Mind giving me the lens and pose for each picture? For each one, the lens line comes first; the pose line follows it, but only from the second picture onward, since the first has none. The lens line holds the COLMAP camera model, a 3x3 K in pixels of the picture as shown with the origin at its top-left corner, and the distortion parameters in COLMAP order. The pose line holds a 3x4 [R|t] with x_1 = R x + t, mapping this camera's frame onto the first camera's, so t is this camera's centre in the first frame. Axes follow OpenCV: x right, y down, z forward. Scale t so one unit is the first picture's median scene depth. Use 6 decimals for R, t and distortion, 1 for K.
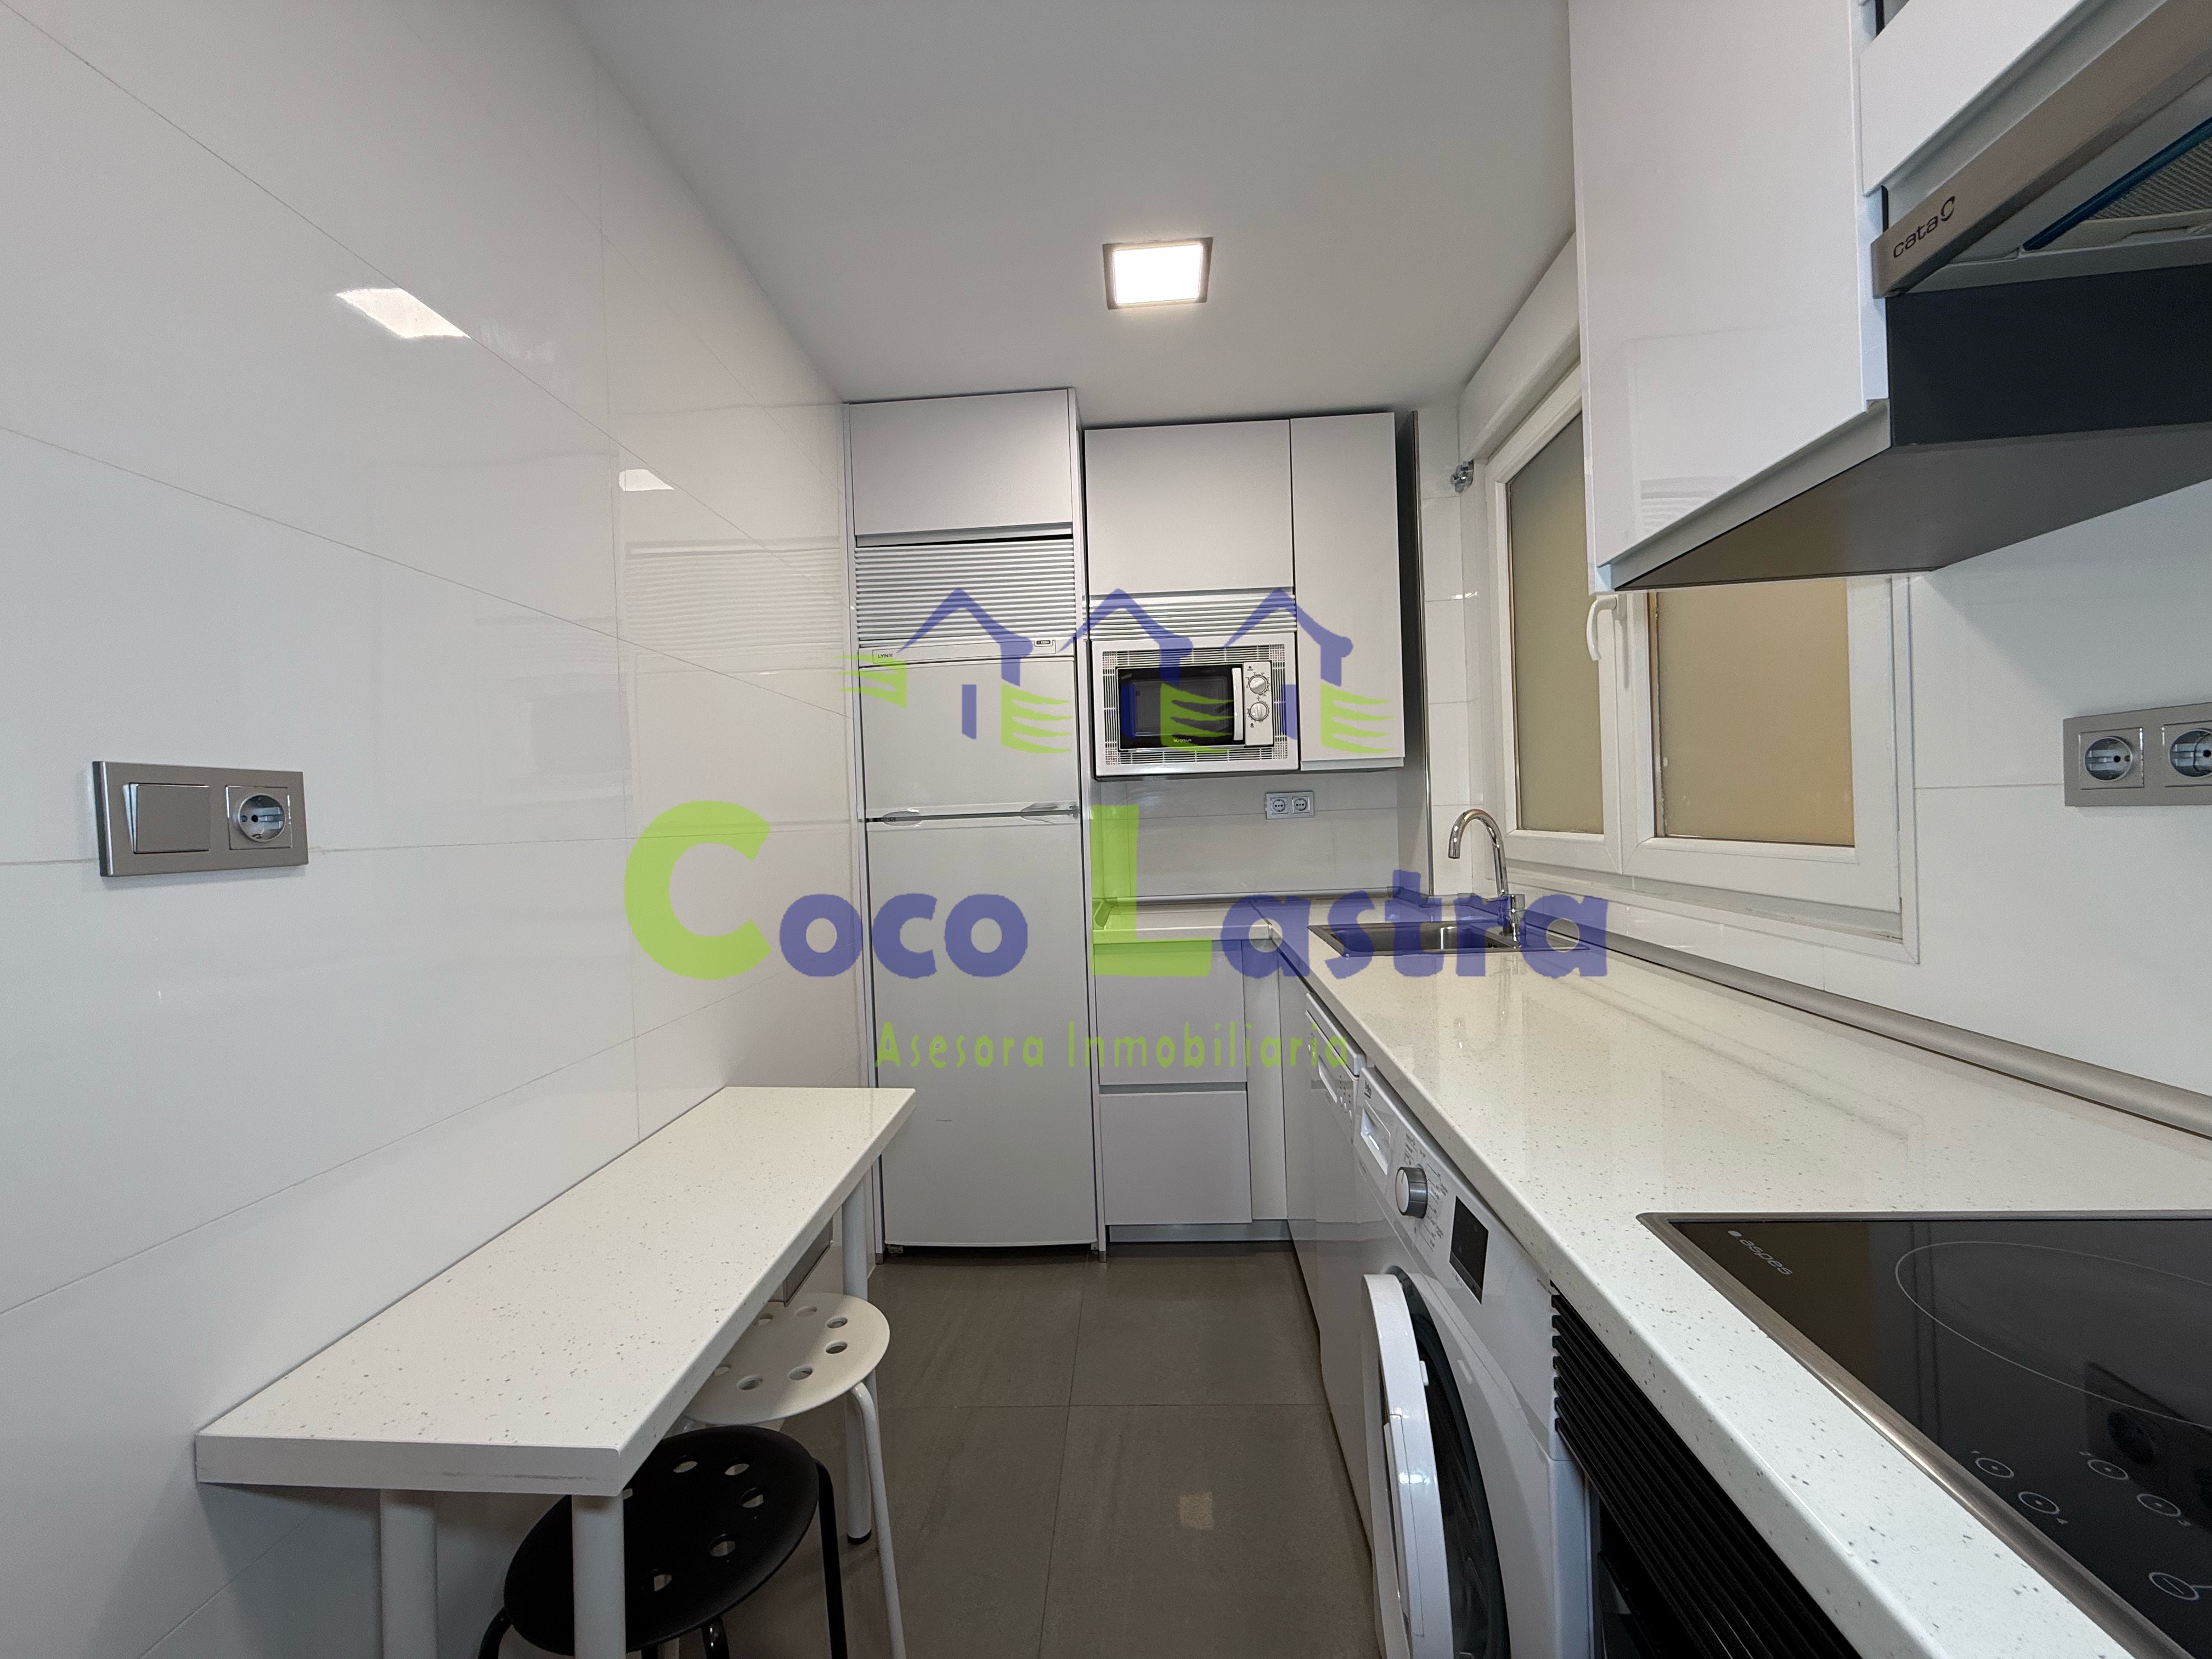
lens RADIAL K [[878.7, 0, 1096.4], [0, 878.7, 832.1], [0, 0, 1]] dist [-0.000498, -0.000140]
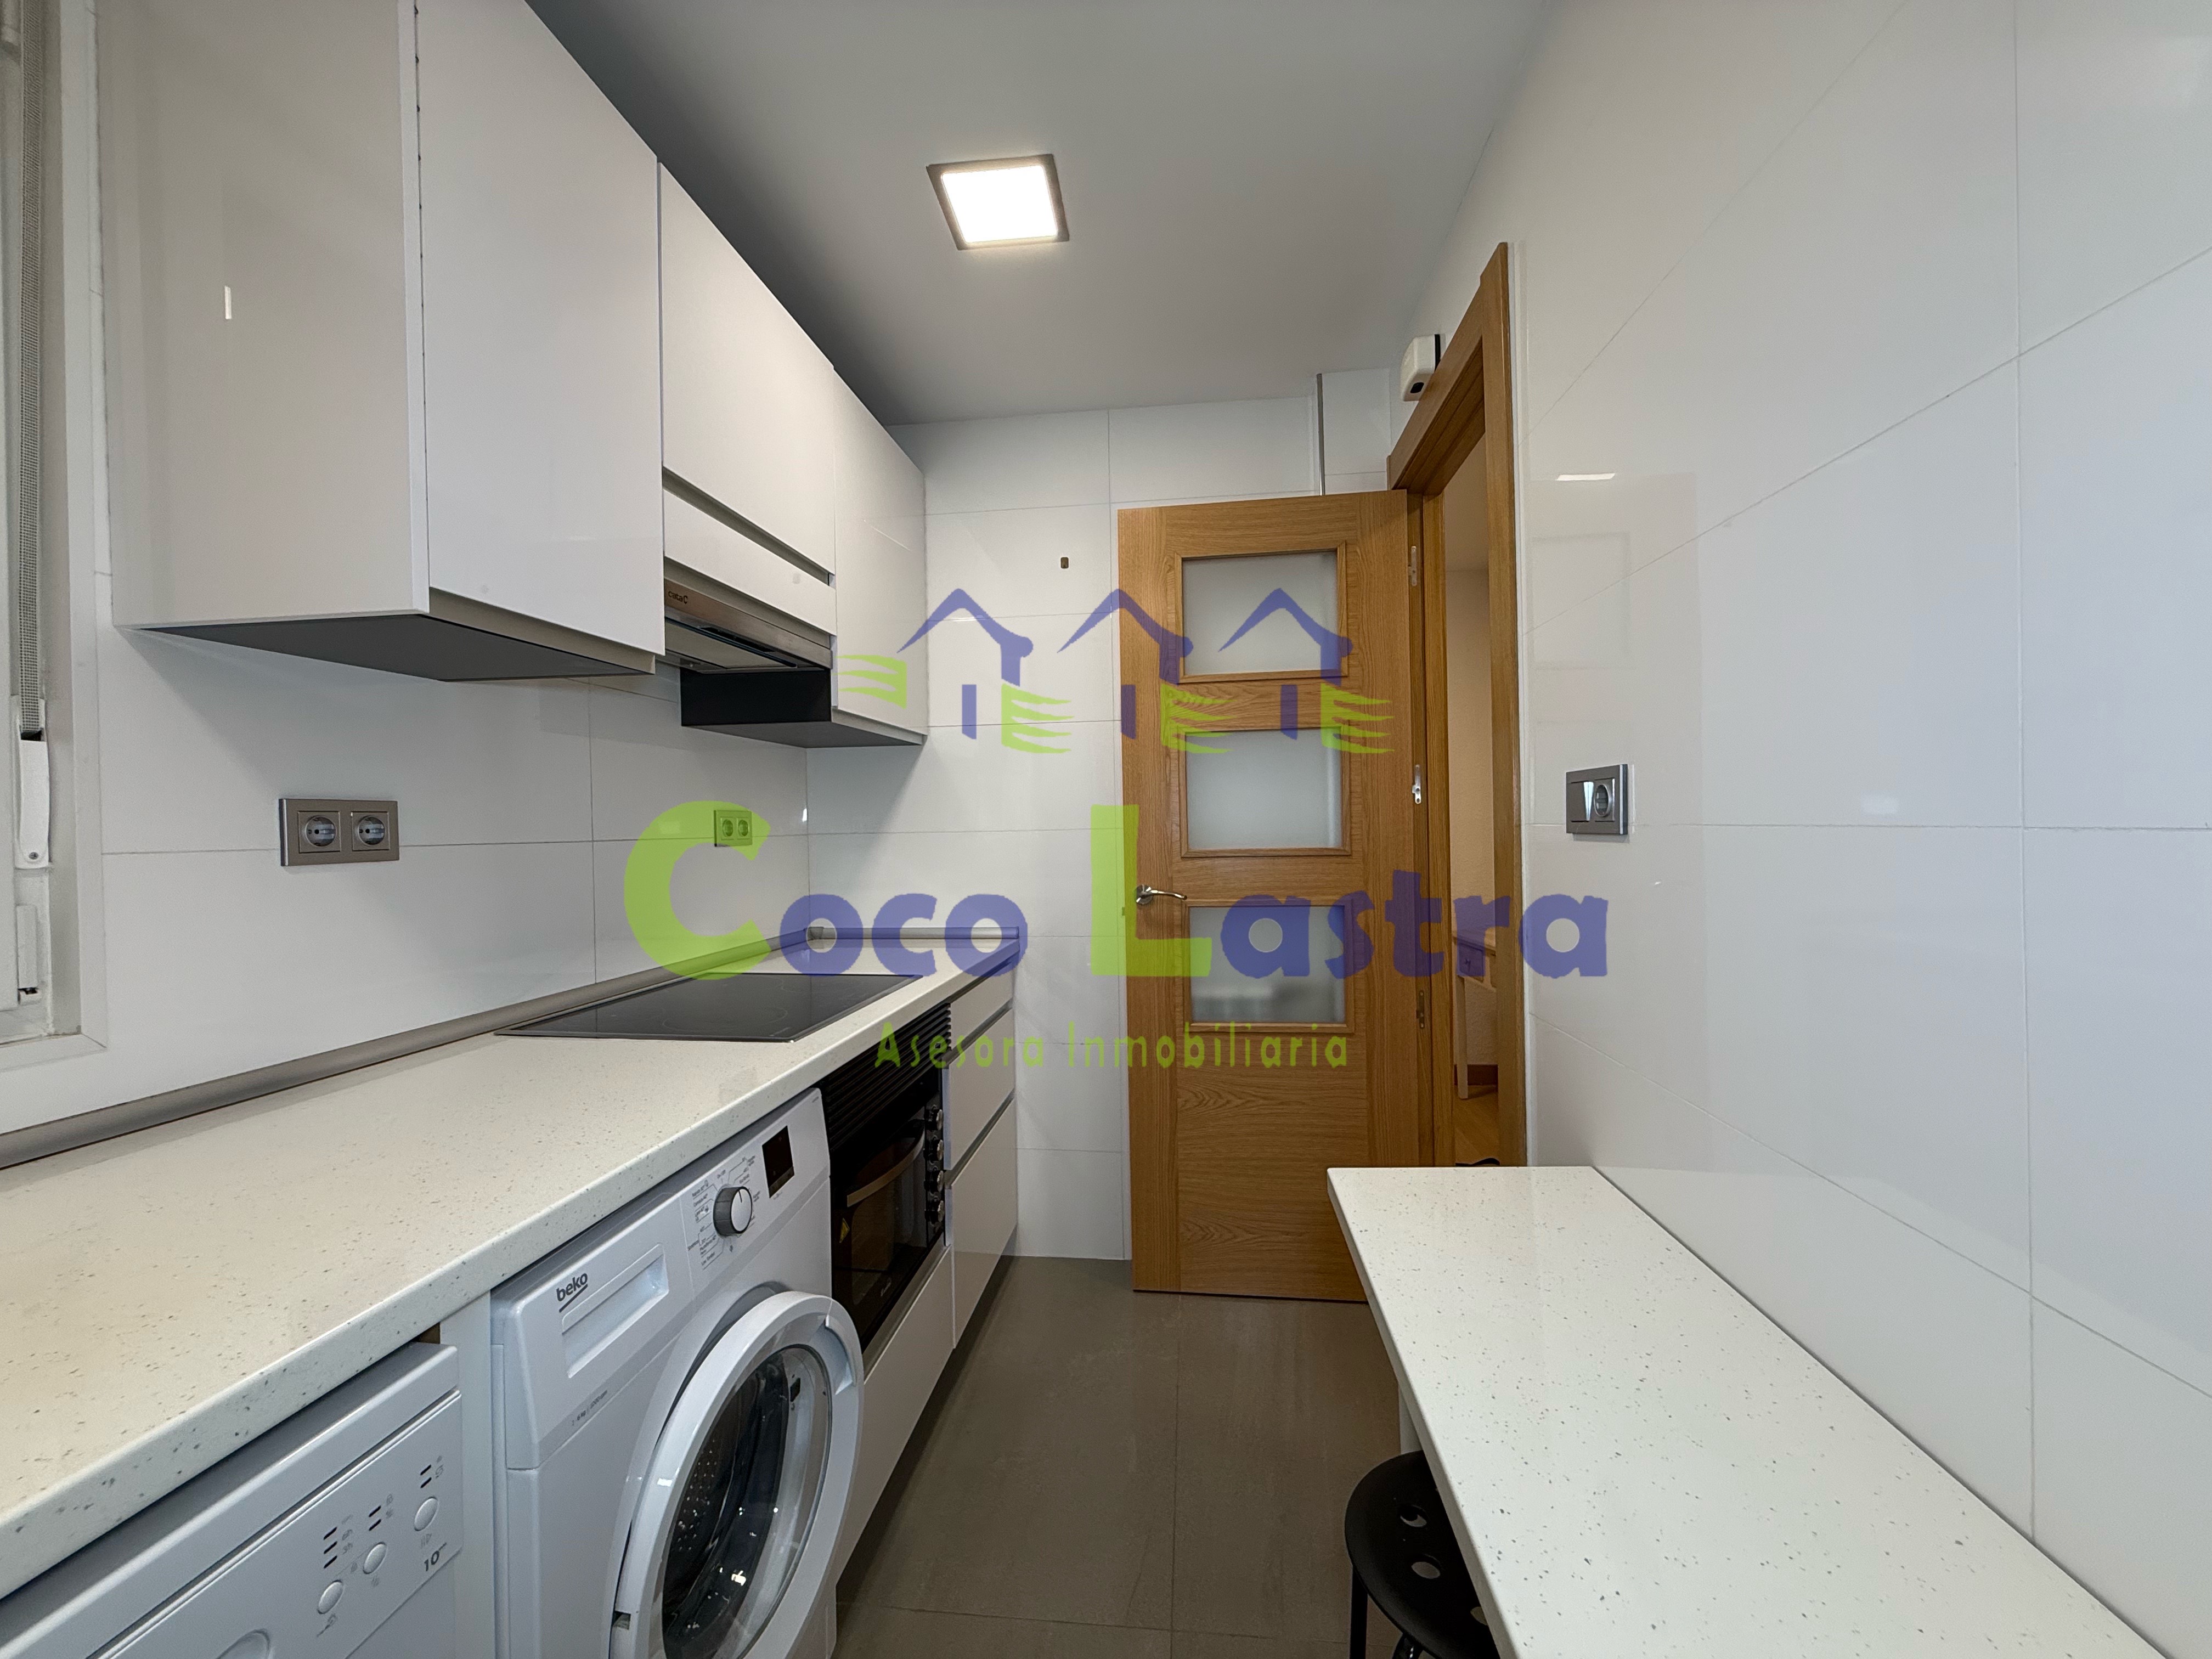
lens RADIAL K [[878.7, 0, 1096.4], [0, 878.7, 832.1], [0, 0, 1]] dist [-0.000498, -0.000140]
pose [[-0.996476, 0.053239, 0.064810, -0.062874], [0.054630, 0.998309, 0.019868, -0.012253], [-0.063643, 0.023338, -0.997700, 0.743242]]
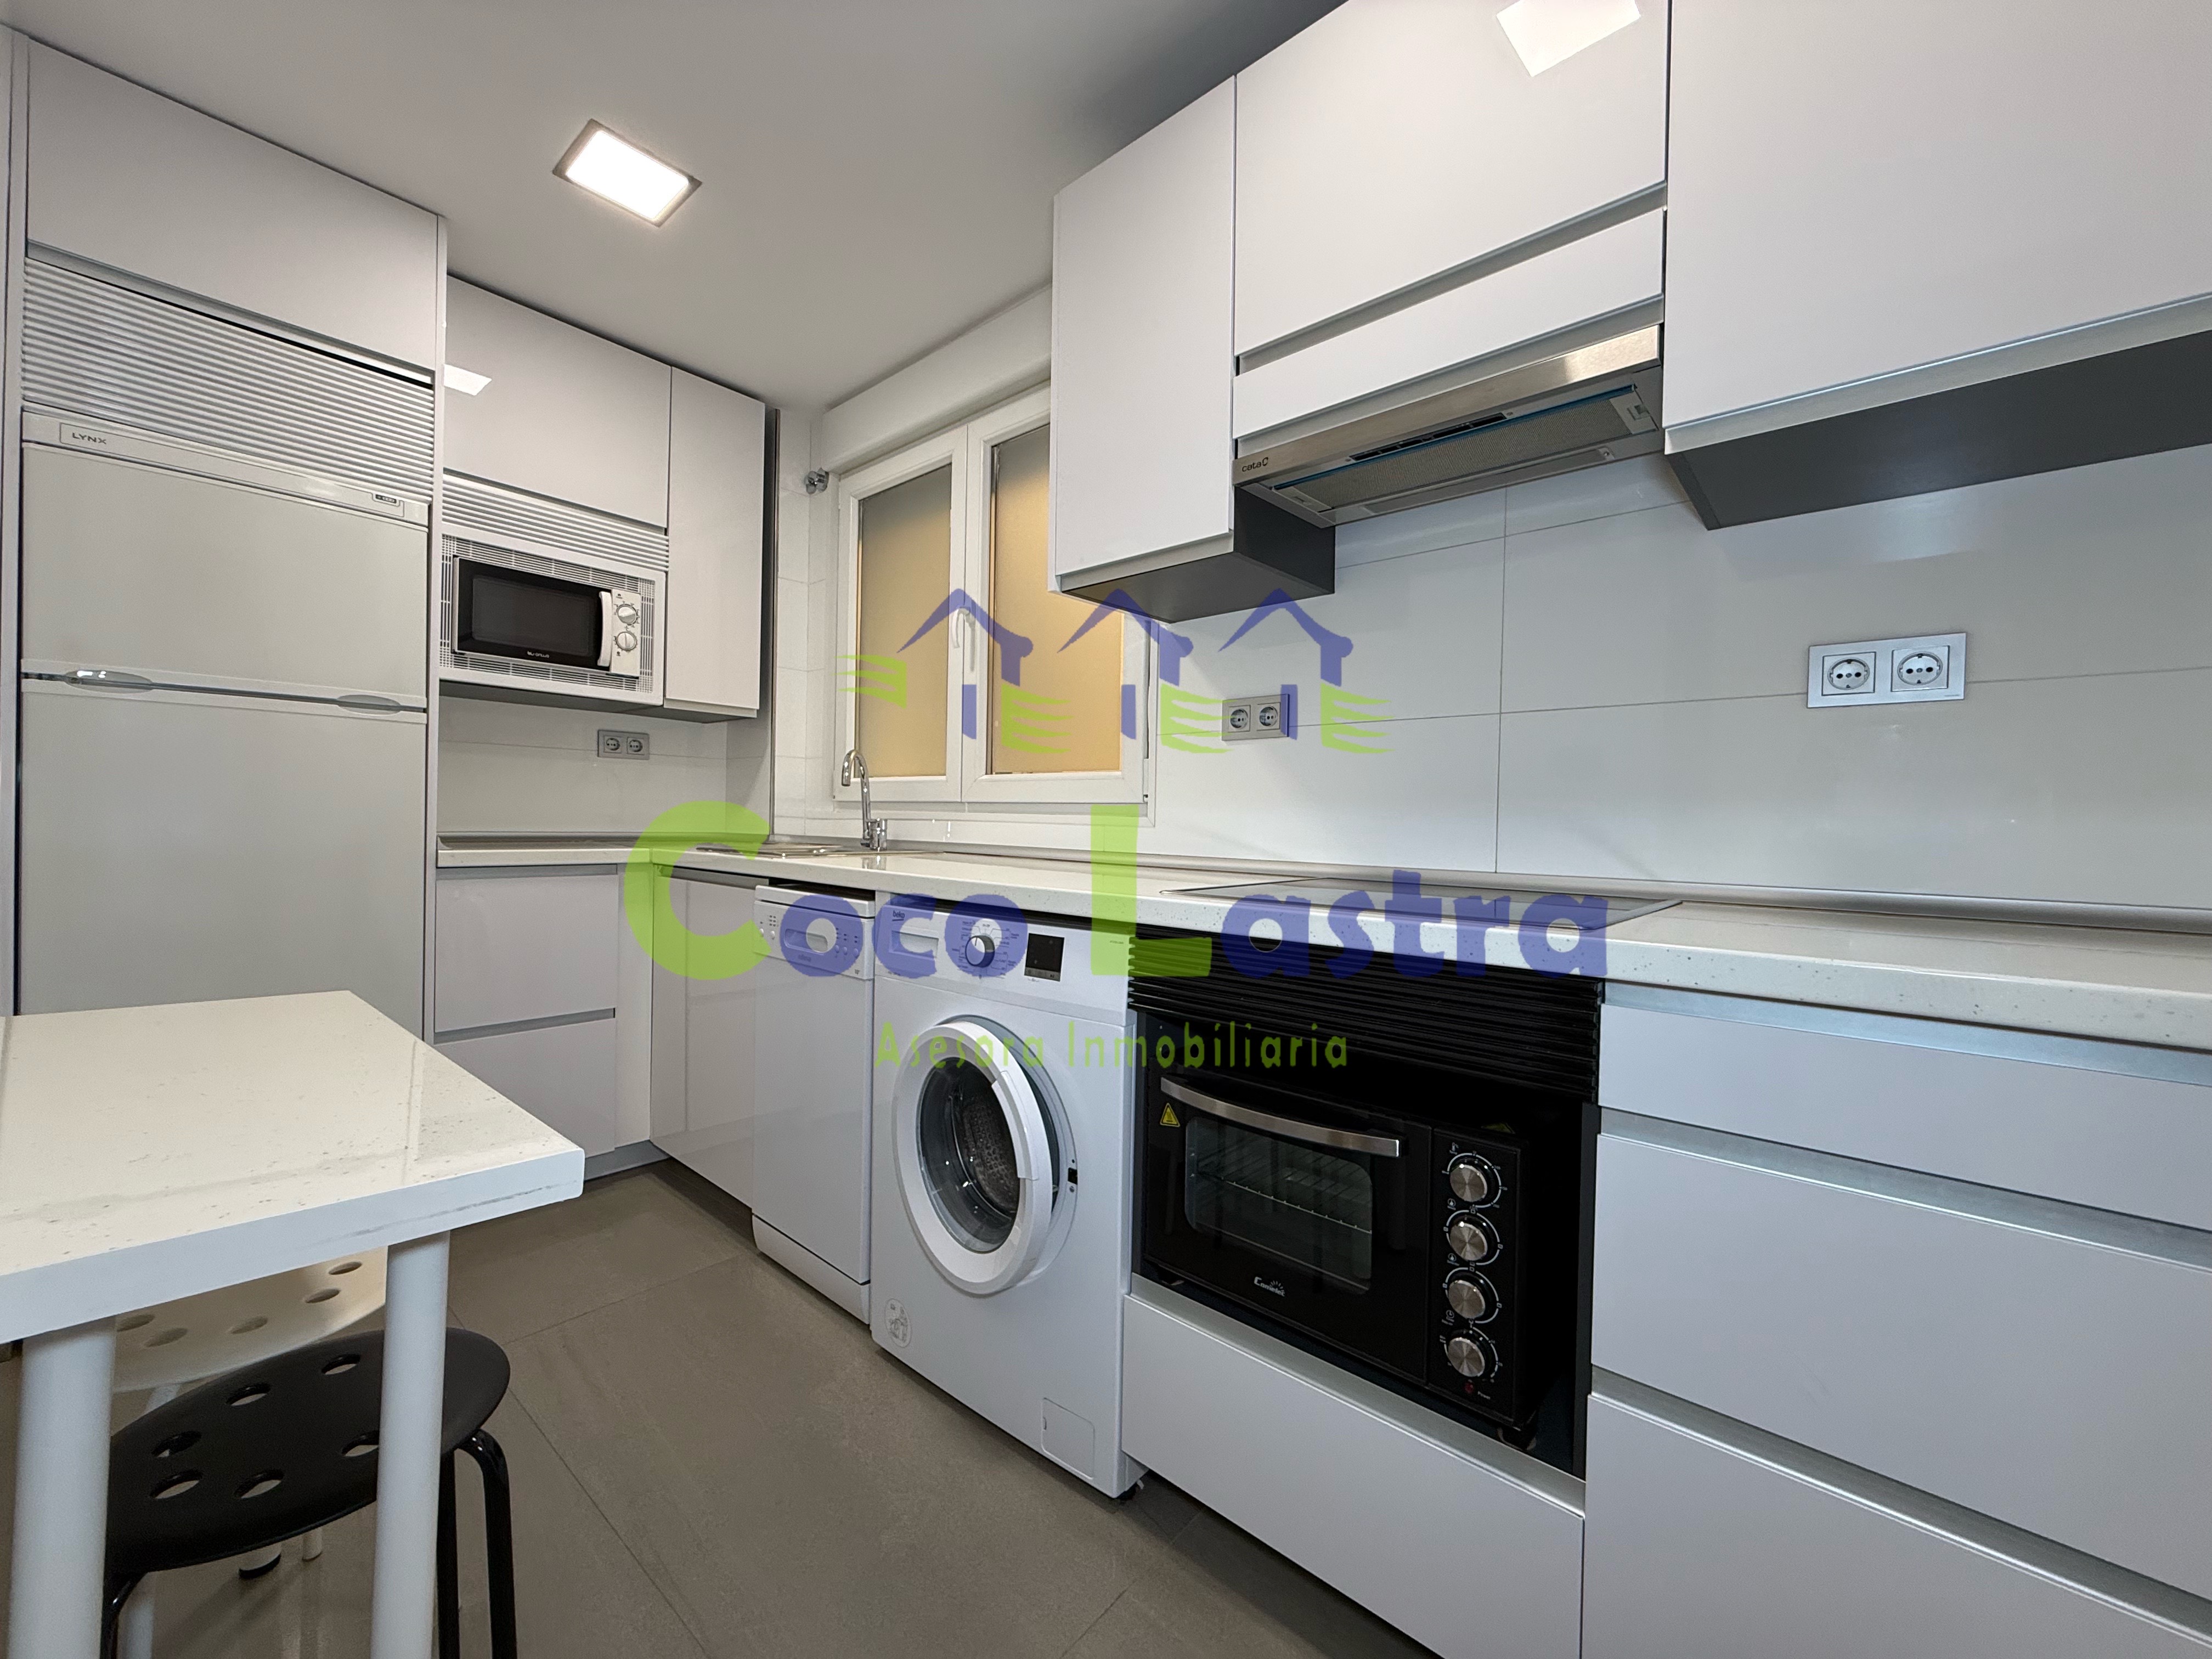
lens RADIAL K [[883.4, 0, 1093.6], [0, 883.4, 832.4], [0, 0, 1]] dist [-0.000547, -0.000079]
pose [[0.612596, 0.044539, 0.789140, -0.272518], [-0.033053, 0.998981, -0.030724, 0.092769], [-0.789704, -0.007262, 0.613445, -0.032117]]
